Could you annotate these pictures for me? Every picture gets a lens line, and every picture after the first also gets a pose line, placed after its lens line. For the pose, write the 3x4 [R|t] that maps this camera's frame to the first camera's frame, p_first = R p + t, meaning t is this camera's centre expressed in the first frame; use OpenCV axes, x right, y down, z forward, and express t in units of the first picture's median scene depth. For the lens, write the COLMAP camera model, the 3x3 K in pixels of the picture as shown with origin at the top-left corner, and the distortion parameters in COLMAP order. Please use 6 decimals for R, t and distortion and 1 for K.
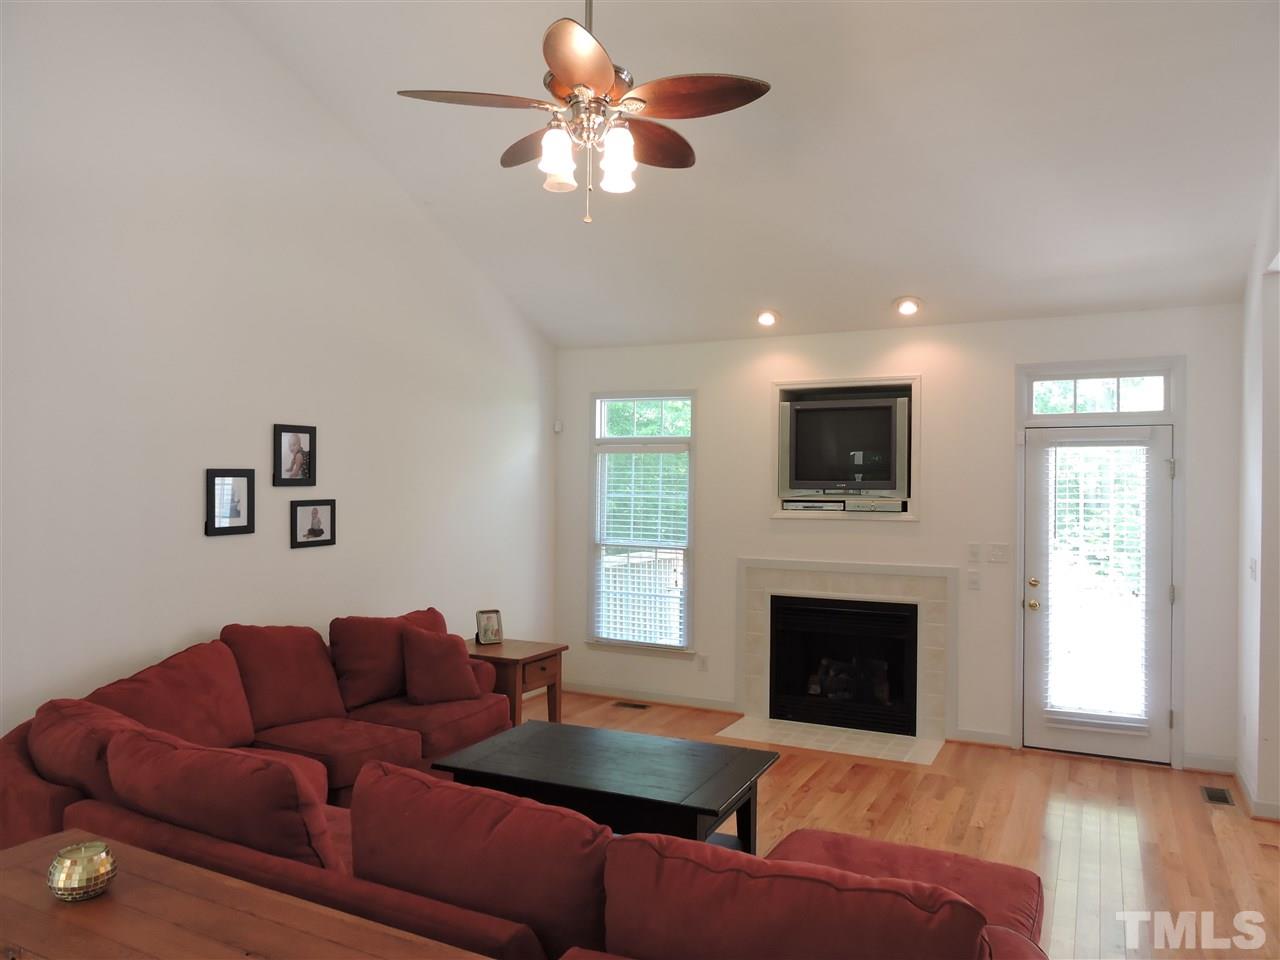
lens RADIAL K [[908.3, 0, 640.2], [0, 908.3, 482.5], [0, 0, 1]] dist [-0.003017, -0.006292]
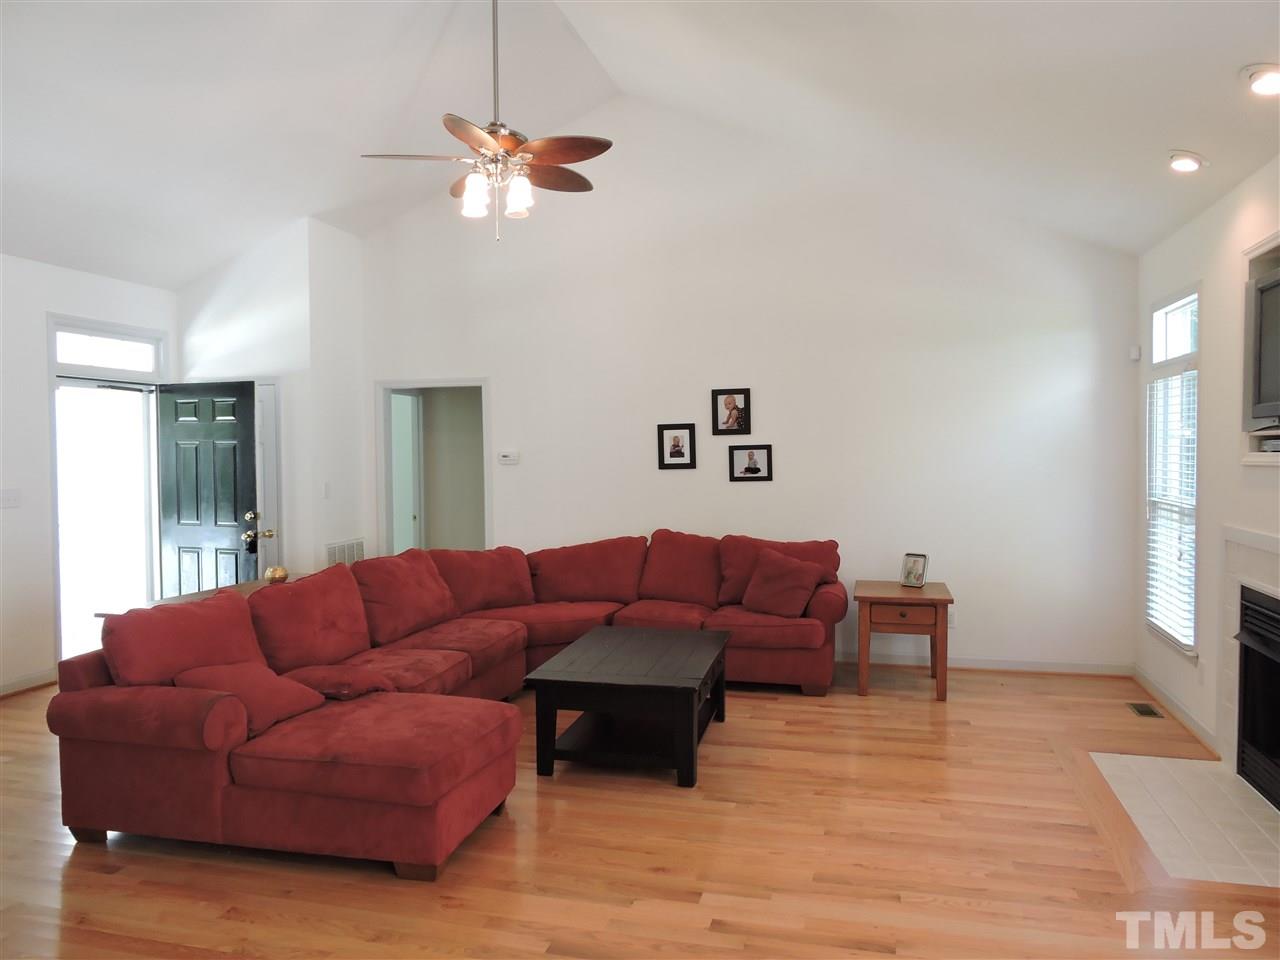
lens RADIAL K [[908.3, 0, 640.2], [0, 908.3, 482.5], [0, 0, 1]] dist [-0.003017, -0.006292]
pose [[0.199384, 0.021307, -0.979690, 0.844182], [0.015342, 0.999573, 0.024862, 0.036397], [0.979801, -0.019987, 0.198972, 0.564725]]
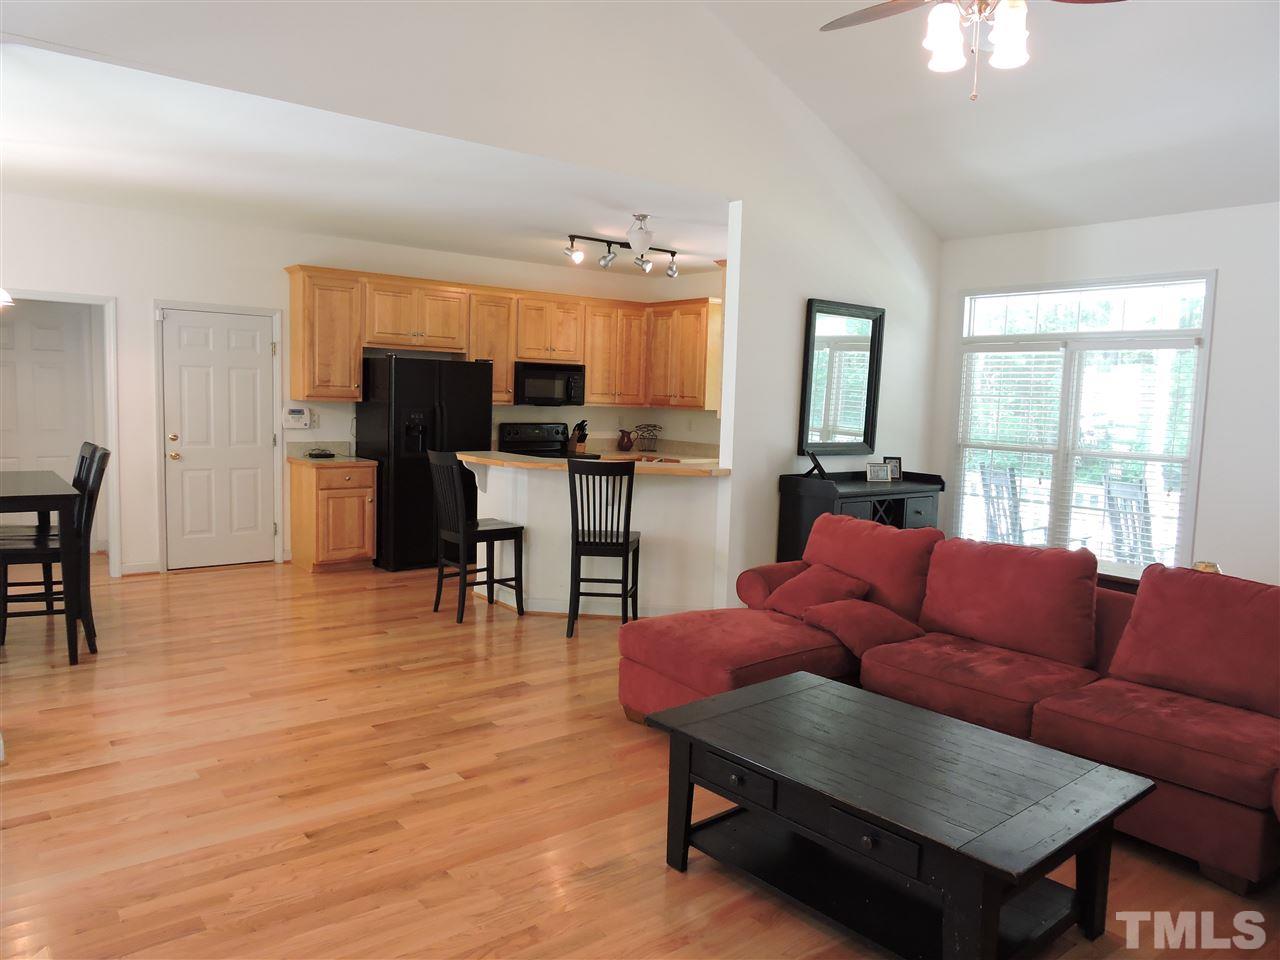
lens RADIAL K [[927.3, 0, 647.4], [0, 927.3, 489.3], [0, 0, 1]] dist [-0.001430, -0.002476]
pose [[-0.905914, -0.083892, 0.415068, -0.119268], [-0.045336, 0.993760, 0.101906, 0.029219], [-0.421027, 0.073500, -0.904065, 1.271352]]
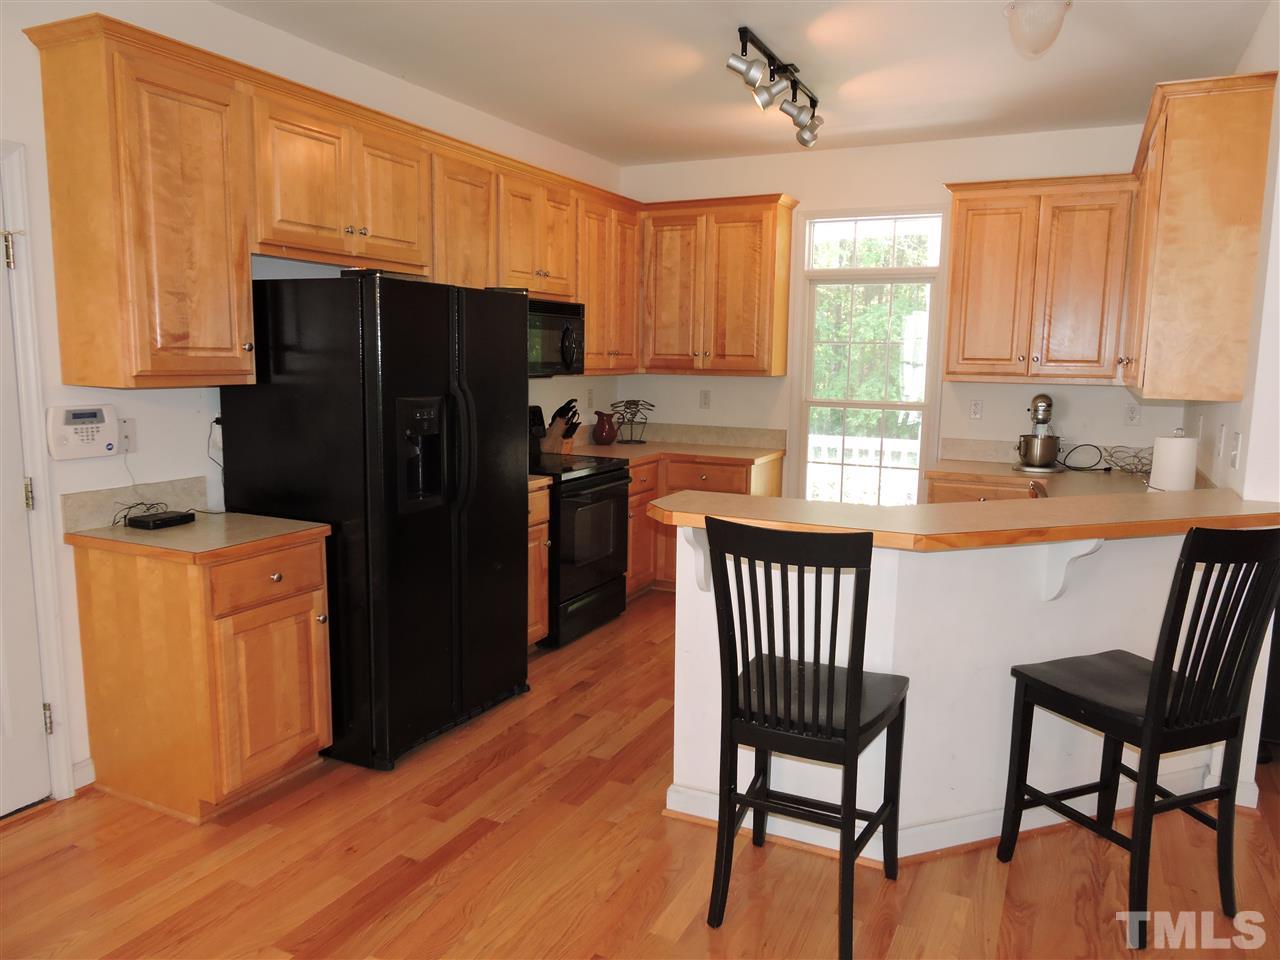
lens RADIAL K [[908.3, 0, 640.2], [0, 908.3, 482.5], [0, 0, 1]] dist [-0.003017, -0.006292]
pose [[-0.999567, -0.024312, -0.016560, 0.654187], [-0.026303, 0.990750, 0.133124, 0.038802], [0.013170, 0.133502, -0.990961, 0.744763]]
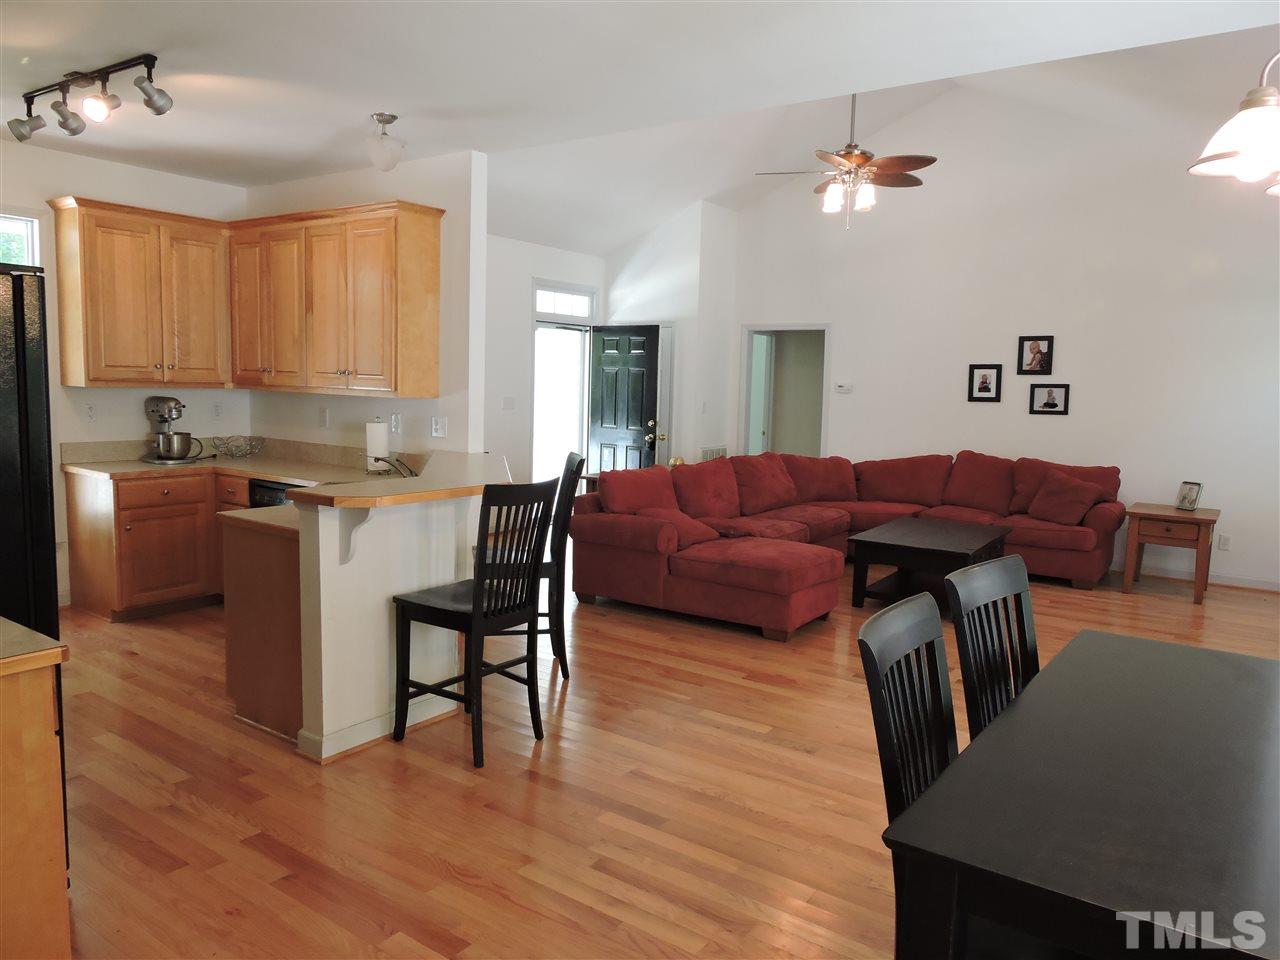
lens RADIAL K [[908.3, 0, 640.2], [0, 908.3, 482.5], [0, 0, 1]] dist [-0.003017, -0.006292]
pose [[-0.154850, 0.097001, -0.983164, 1.225225], [-0.021151, 0.994615, 0.101462, 0.042173], [0.987712, 0.036506, -0.151964, 0.532169]]
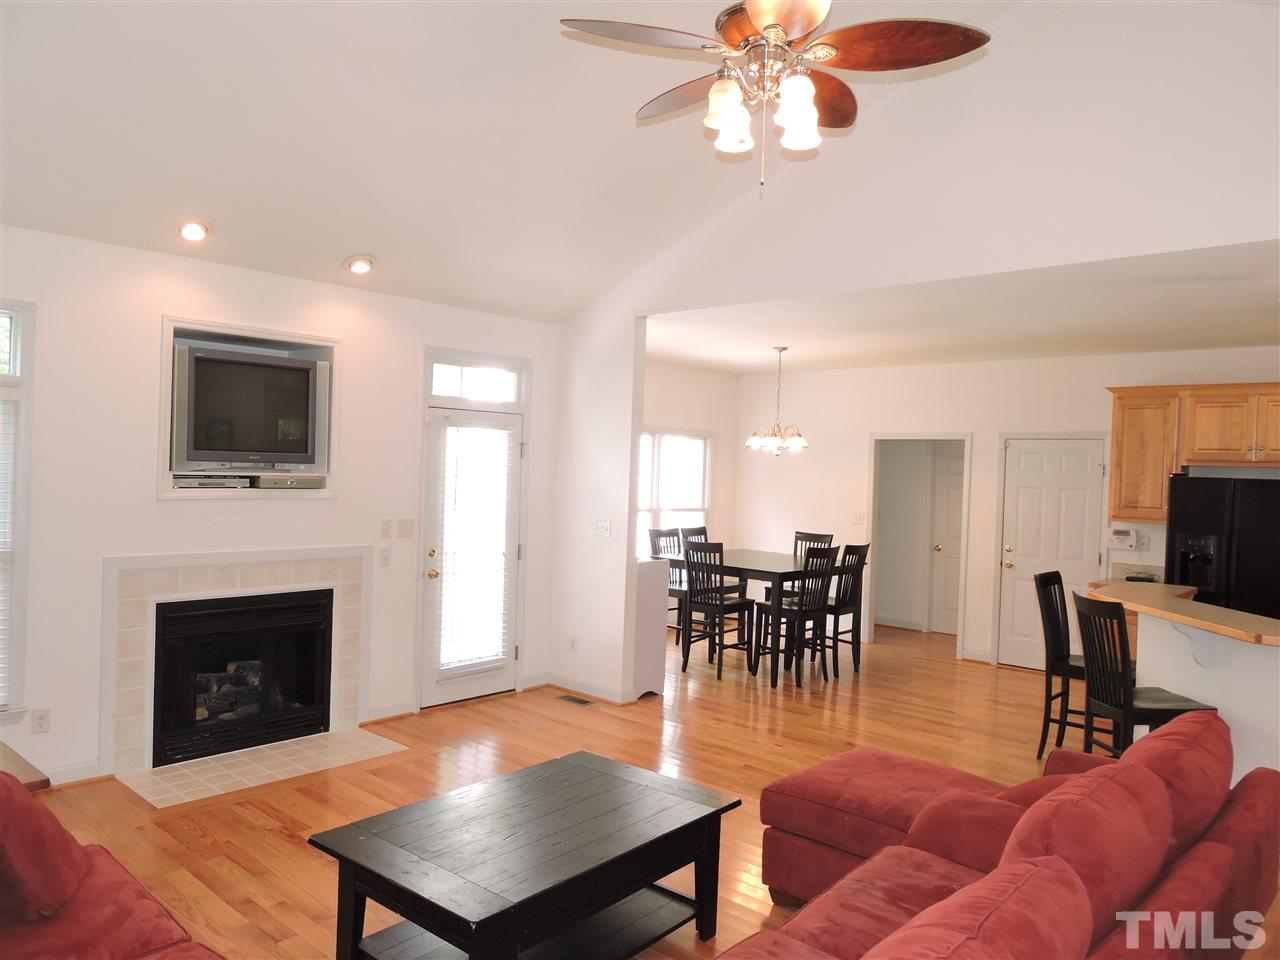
lens RADIAL K [[927.3, 0, 647.4], [0, 927.3, 489.3], [0, 0, 1]] dist [-0.001430, -0.002476]
pose [[0.271349, -0.024204, 0.962177, -0.584909], [-0.033240, 0.998852, 0.034501, -0.010738], [-0.961907, -0.041344, 0.270232, 0.508166]]
